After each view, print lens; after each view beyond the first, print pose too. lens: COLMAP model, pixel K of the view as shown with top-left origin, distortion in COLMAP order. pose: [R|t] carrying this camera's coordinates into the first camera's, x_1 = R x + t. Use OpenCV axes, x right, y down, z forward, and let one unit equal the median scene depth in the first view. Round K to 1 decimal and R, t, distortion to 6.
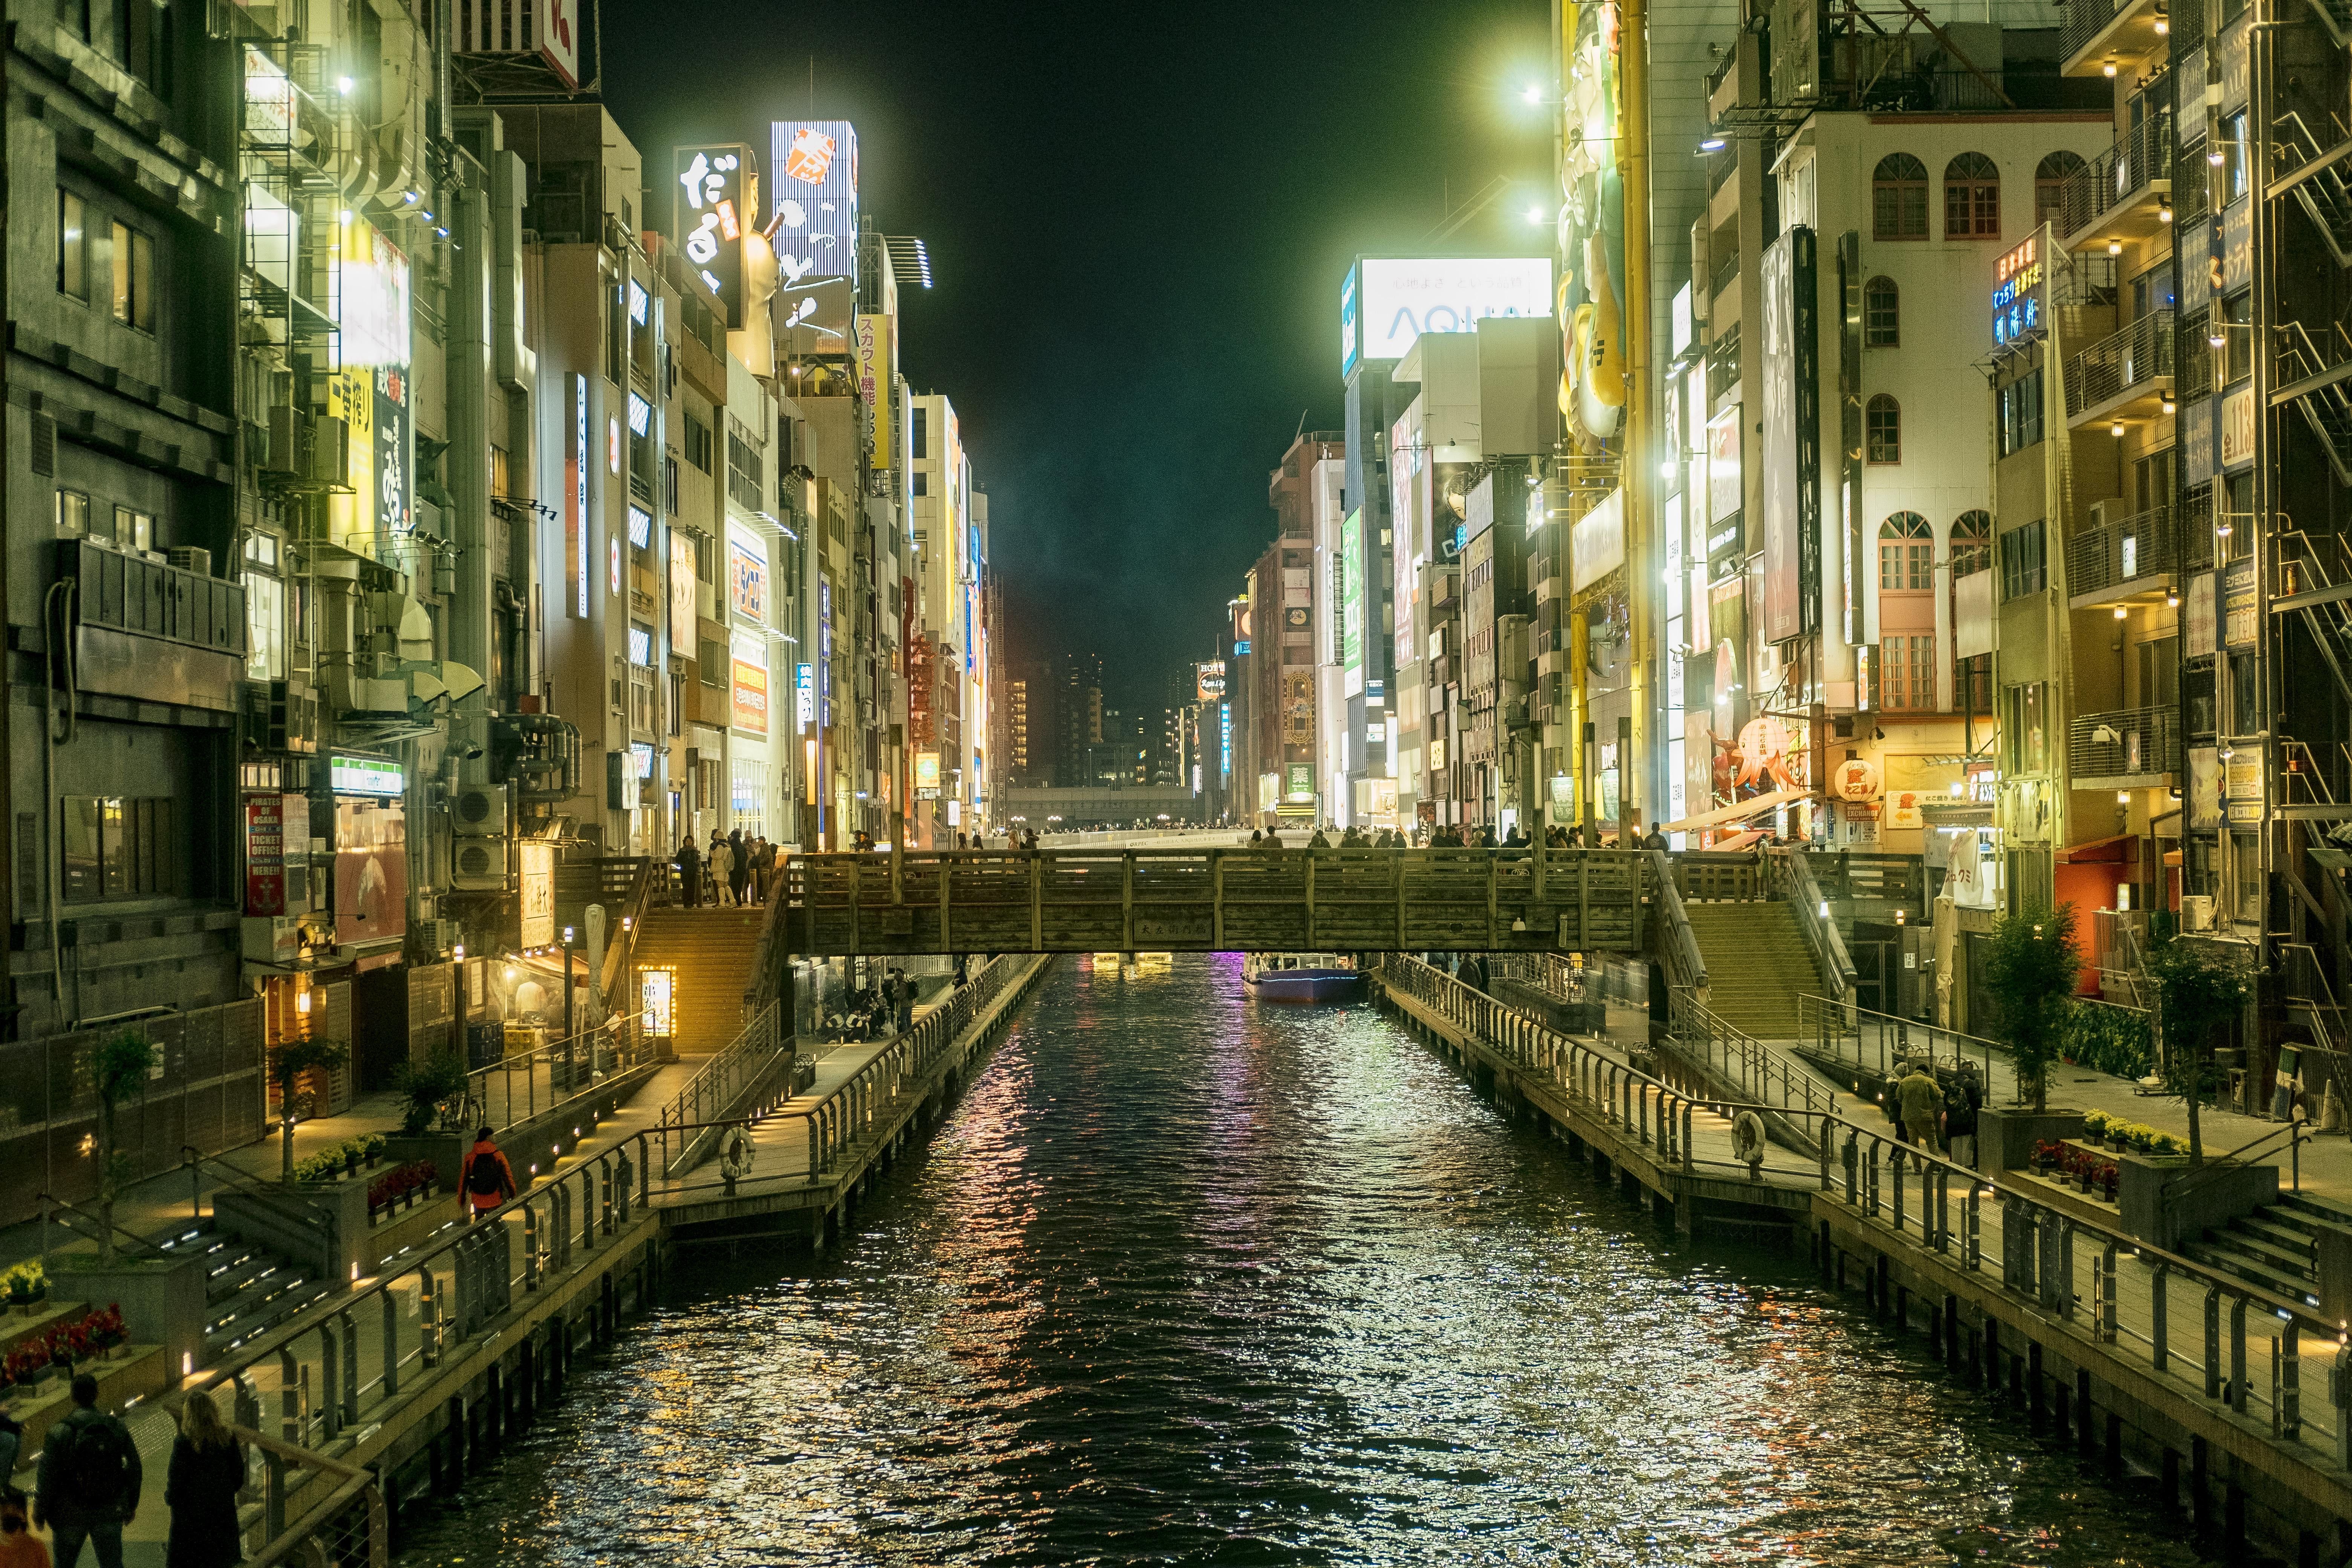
lens RADIAL K [[4113.8, 0, 1176.0], [0, 4113.8, 784.0], [0, 0, 1]] dist [-0.037479, 0.121508]
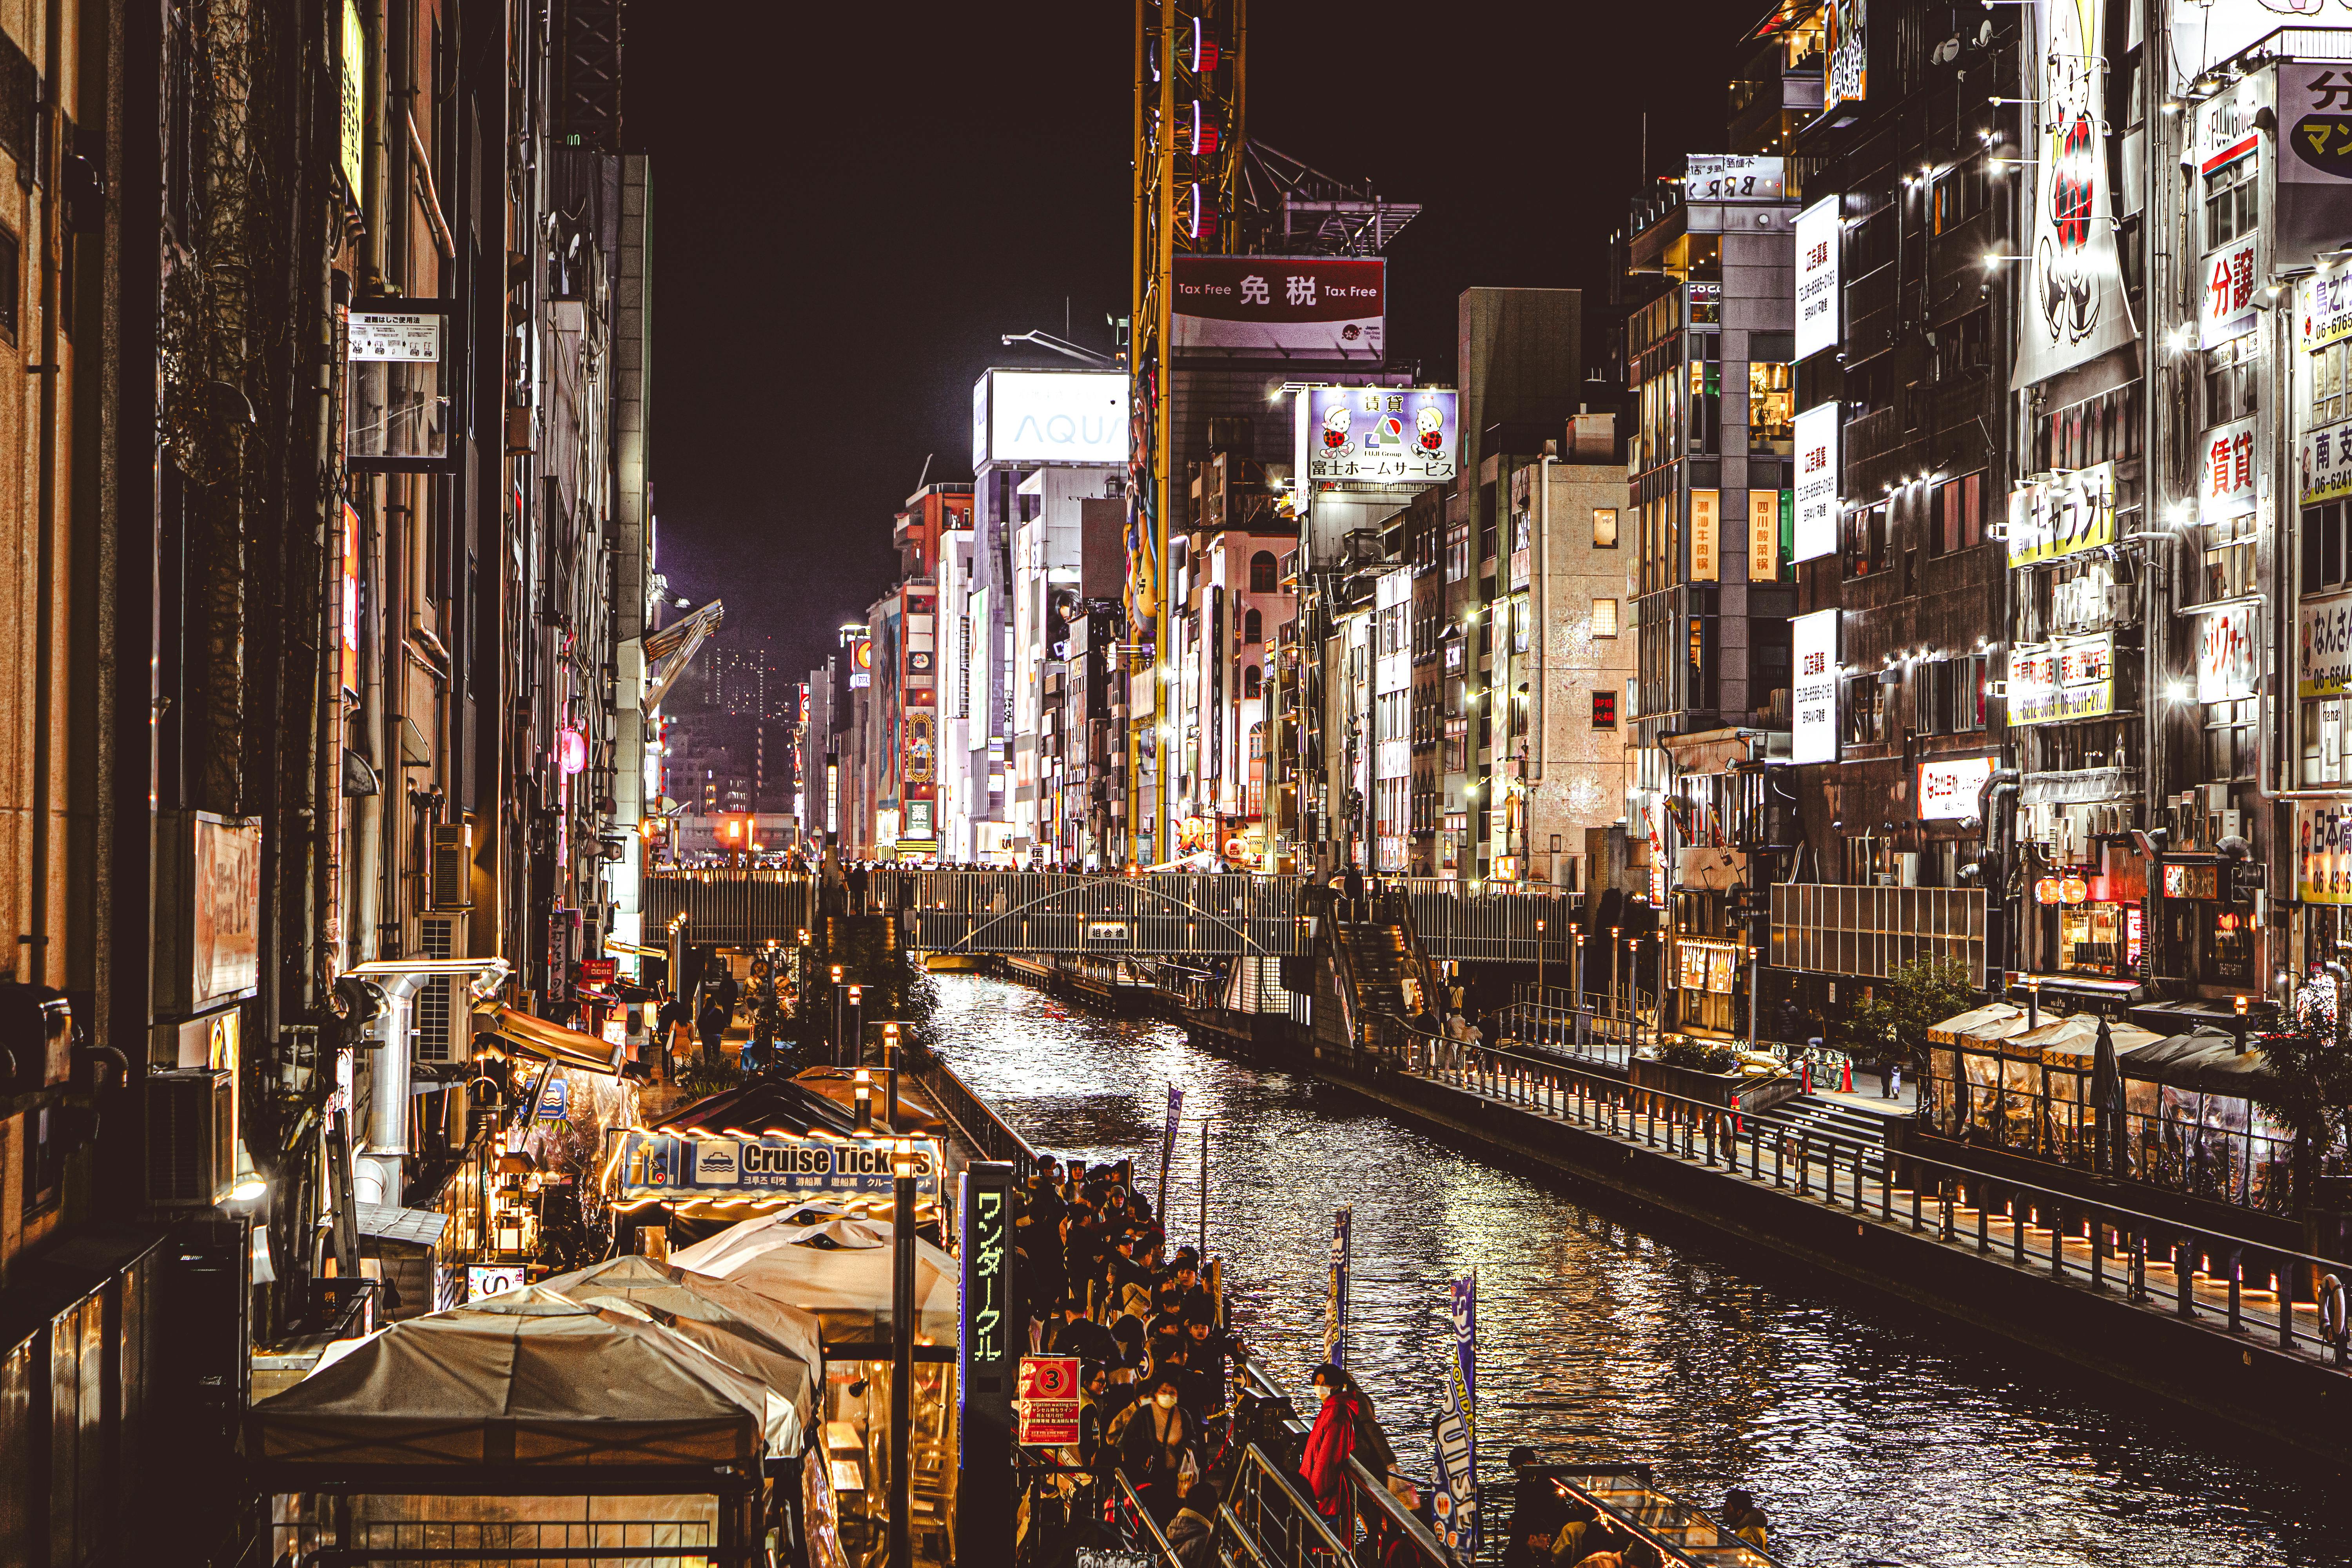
lens RADIAL K [[4113.8, 0, 1176.0], [0, 4113.8, 784.0], [0, 0, 1]] dist [-0.037479, 0.121508]
pose [[0.995373, 0.022733, 0.093356, -0.060543], [-0.021915, 0.999712, -0.009772, -0.012021], [-0.093551, 0.007681, 0.995585, -1.055293]]
